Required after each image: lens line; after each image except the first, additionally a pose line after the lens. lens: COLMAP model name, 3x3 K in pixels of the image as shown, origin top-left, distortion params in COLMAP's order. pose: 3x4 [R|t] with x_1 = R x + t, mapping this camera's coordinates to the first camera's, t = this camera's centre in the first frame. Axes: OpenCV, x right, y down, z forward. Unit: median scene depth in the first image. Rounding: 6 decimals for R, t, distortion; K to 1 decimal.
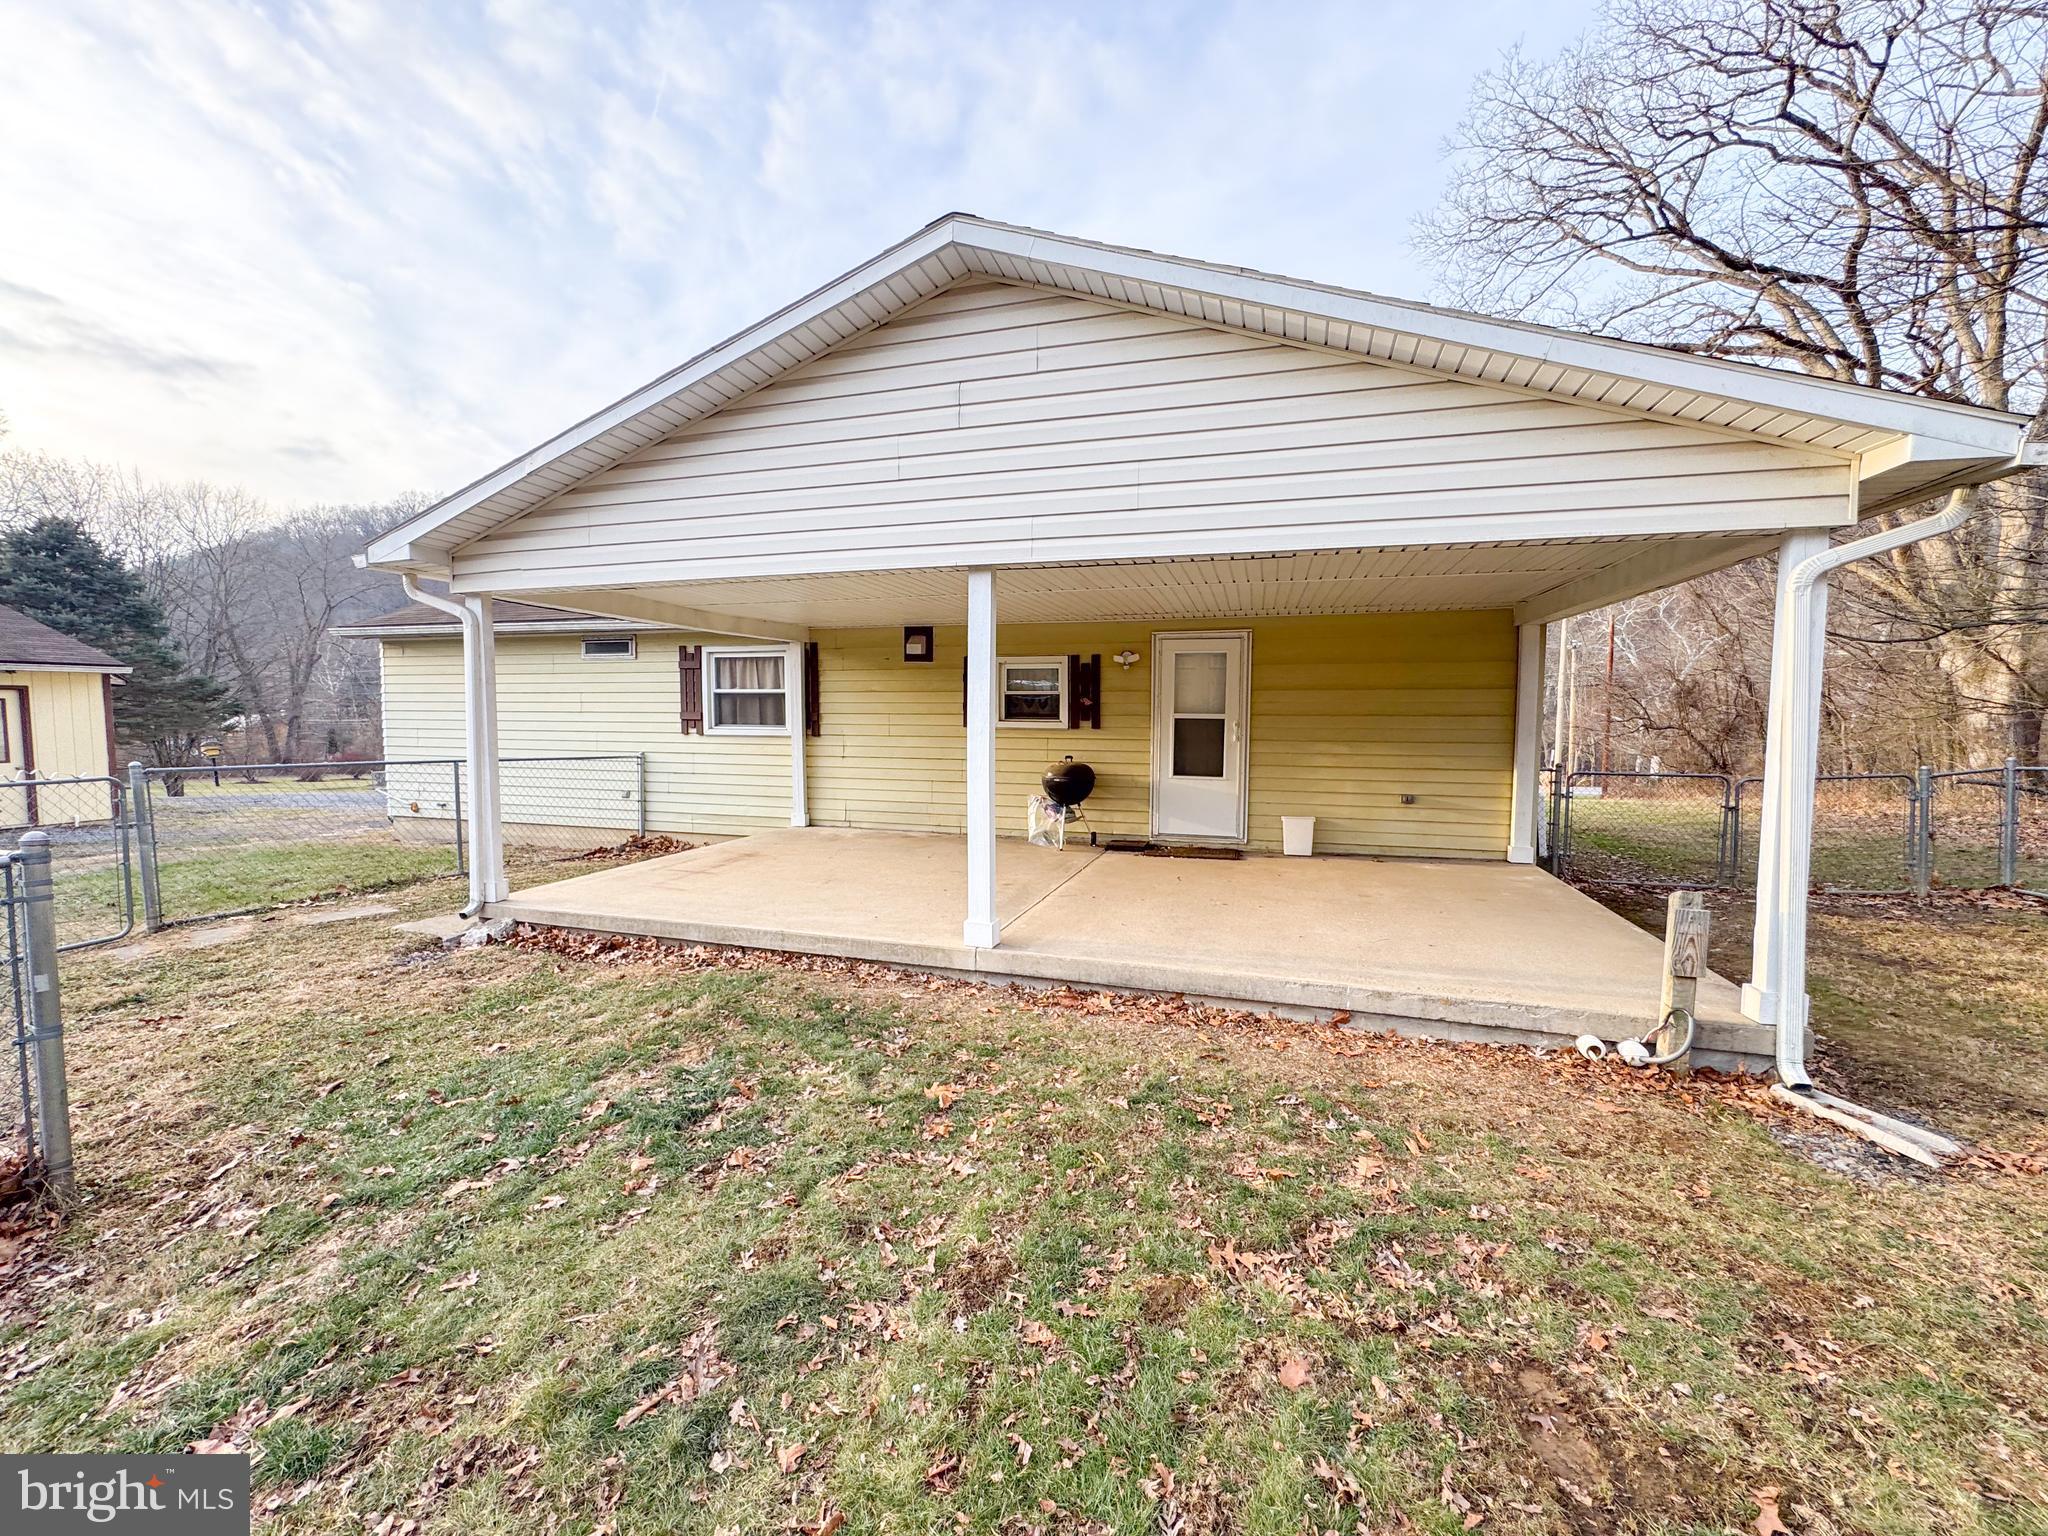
lens RADIAL K [[812.6, 0, 1026.3], [0, 812.6, 764.8], [0, 0, 1]] dist [-0.004612, 0.000754]
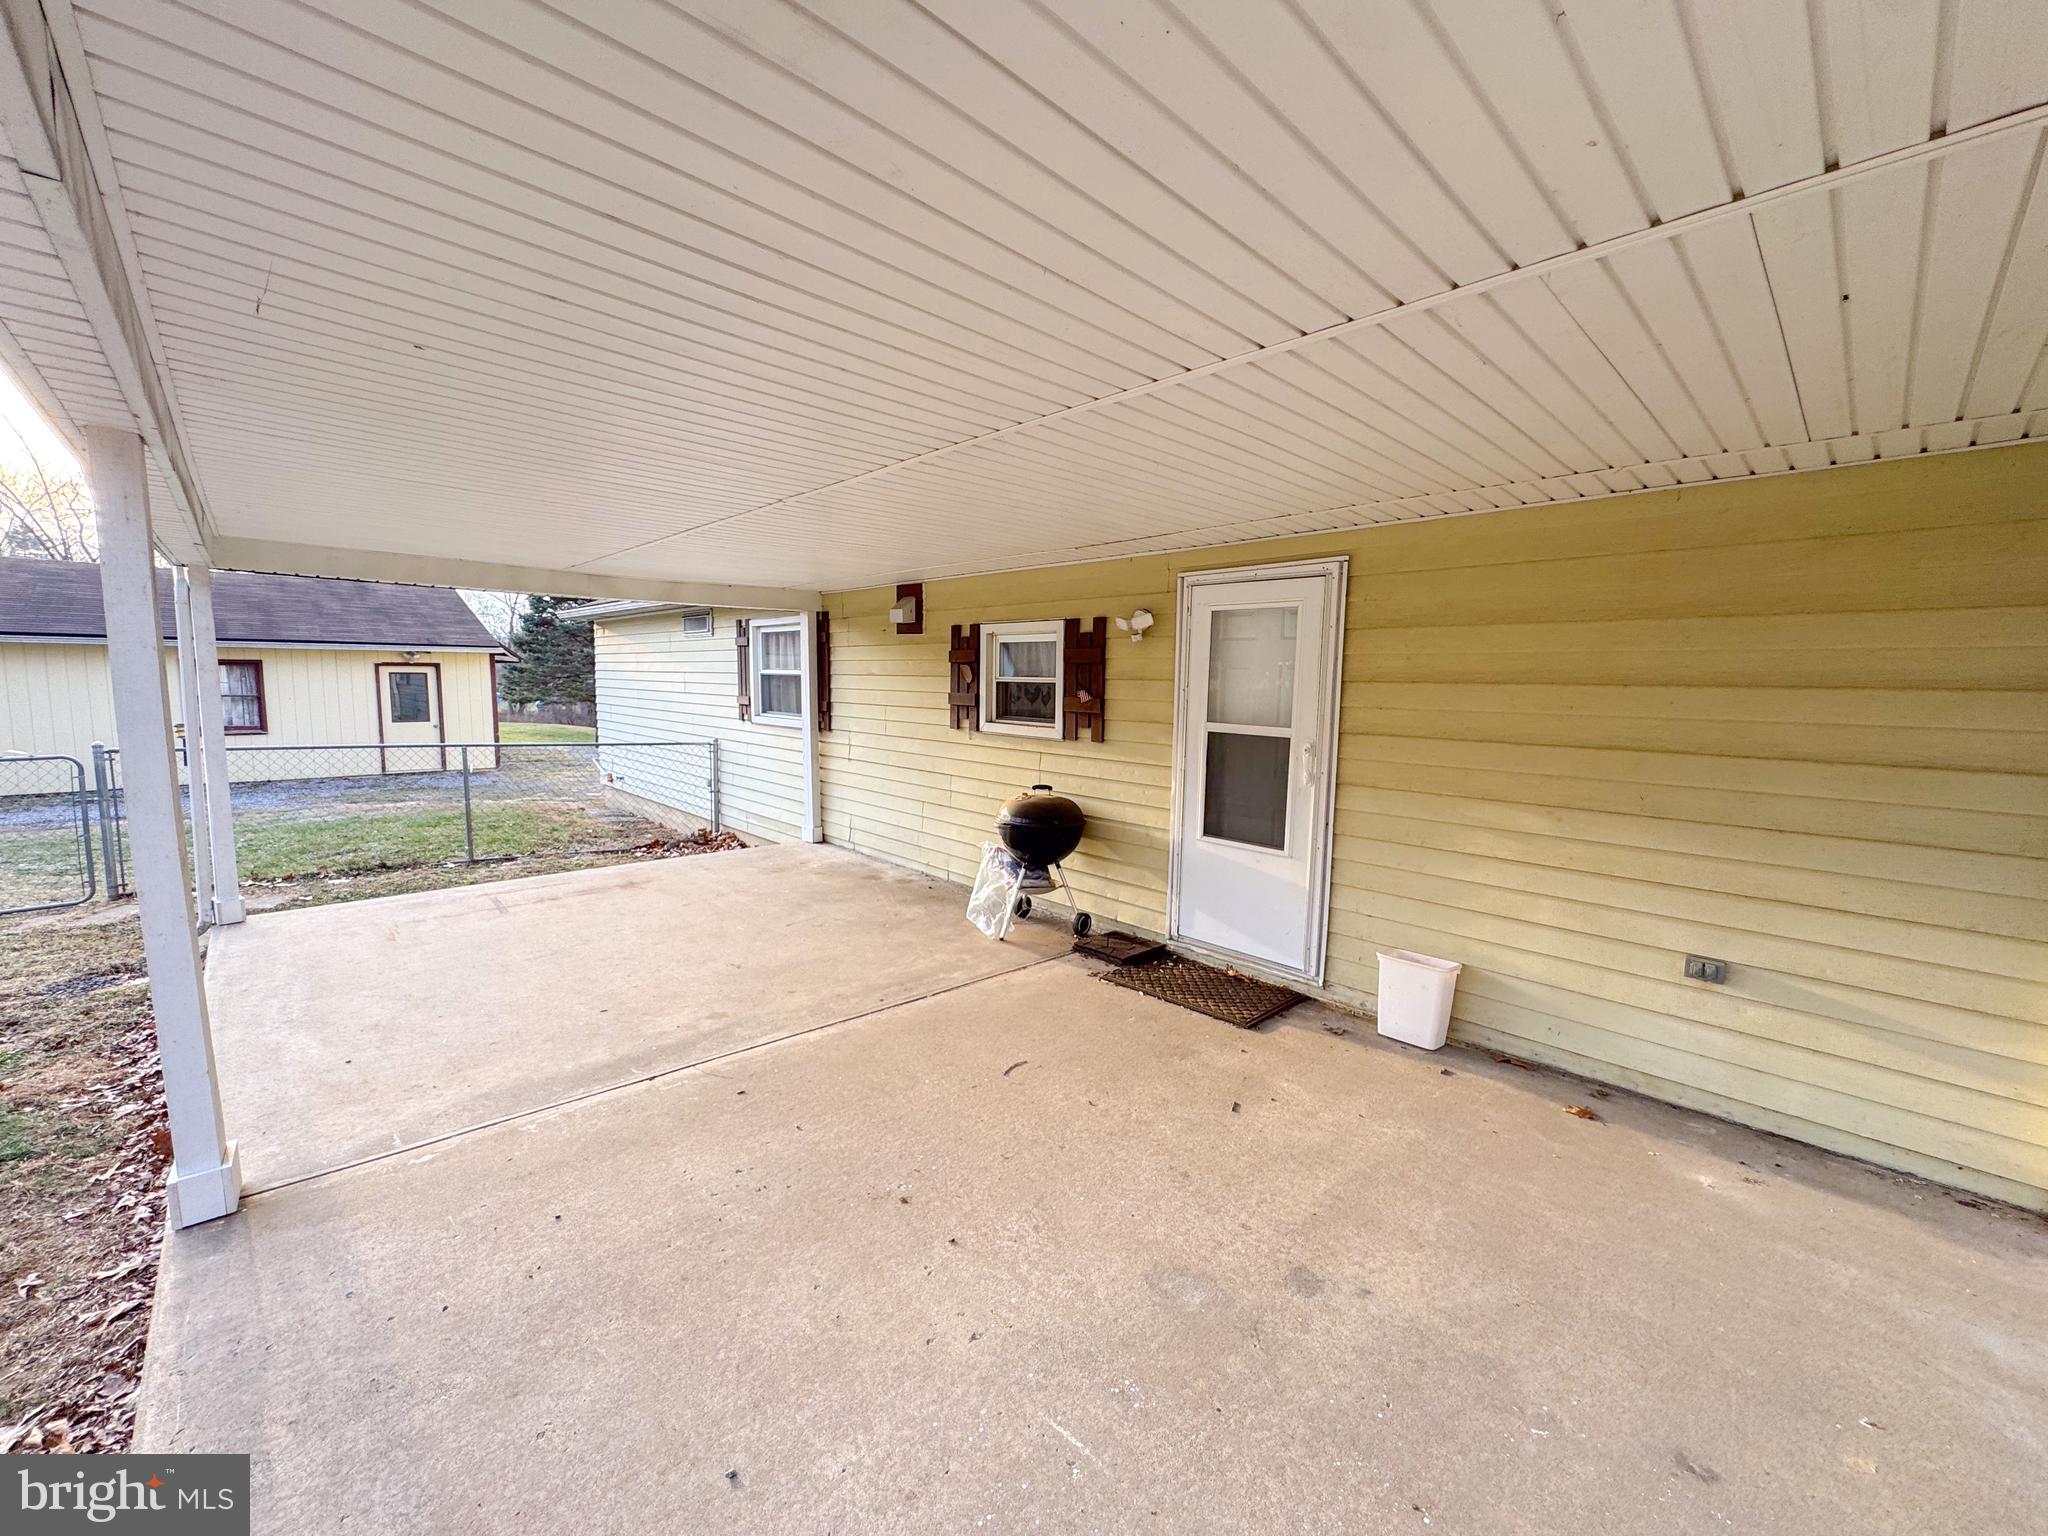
lens RADIAL K [[812.6, 0, 1028.4], [0, 812.6, 769.9], [0, 0, 1]] dist [-0.004612, 0.000754]
pose [[0.871170, 0.066159, -0.486503, 0.331036], [-0.047346, 0.997582, 0.050880, -0.051699], [0.488693, -0.021291, 0.872196, 0.451645]]
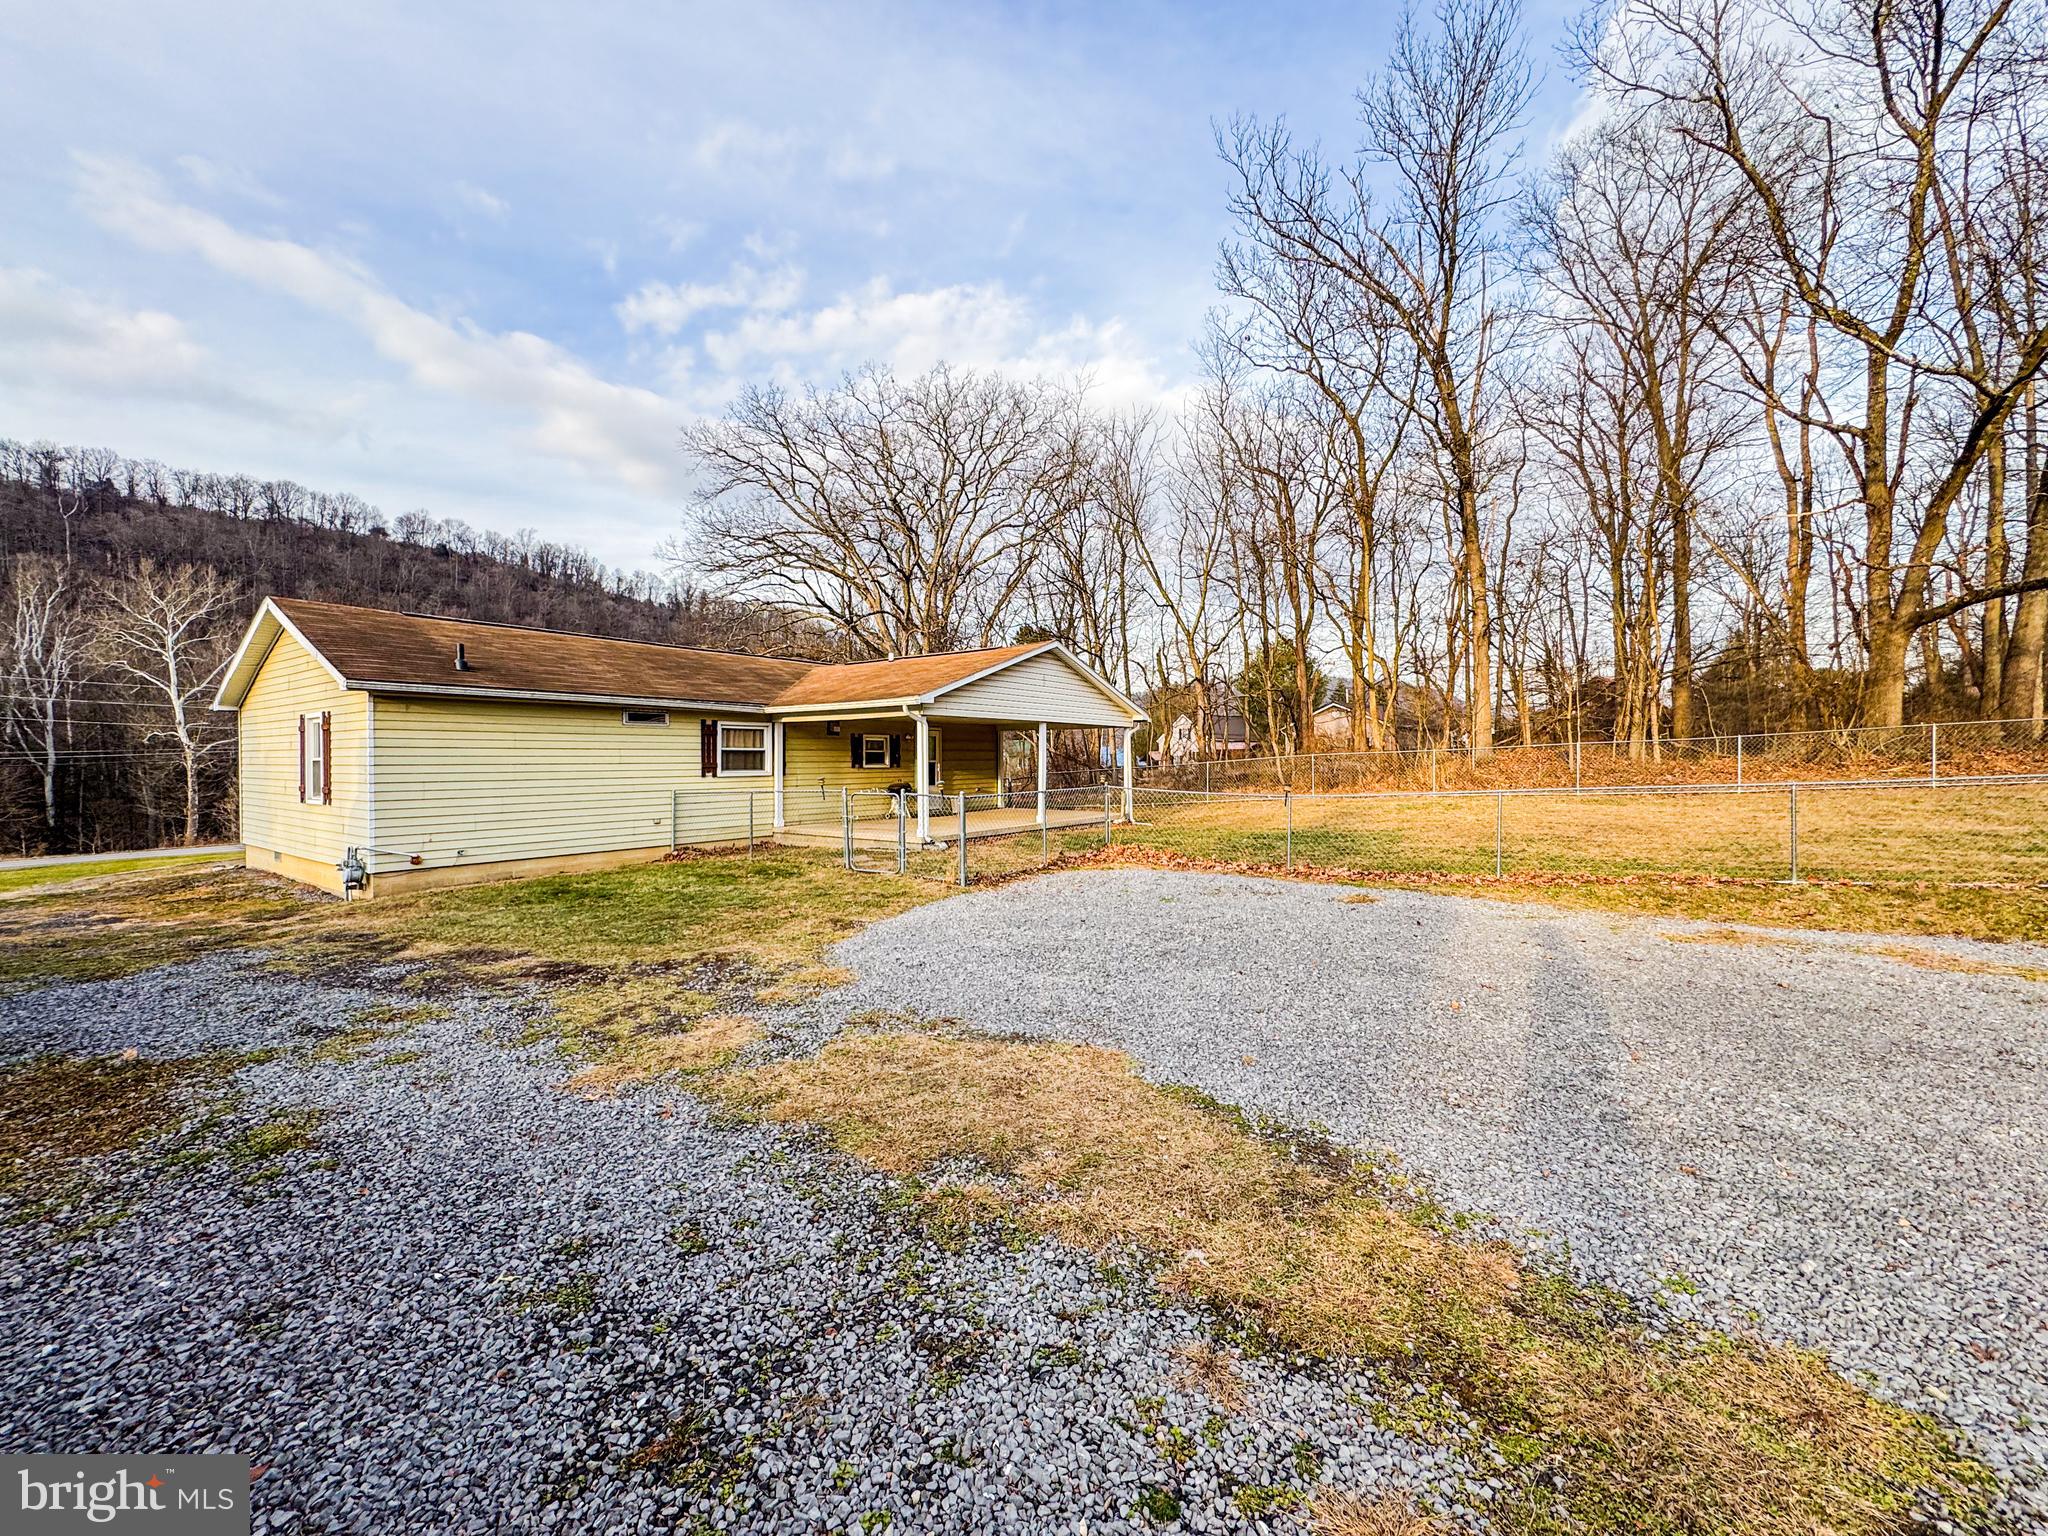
lens RADIAL K [[812.6, 0, 1019.2], [0, 812.6, 761.3], [0, 0, 1]] dist [-0.004612, 0.000754]
pose [[0.308554, -0.011910, 0.951132, -1.998218], [0.067675, 0.997663, -0.009462, -0.014465], [-0.948797, 0.067287, 0.308638, -0.049797]]
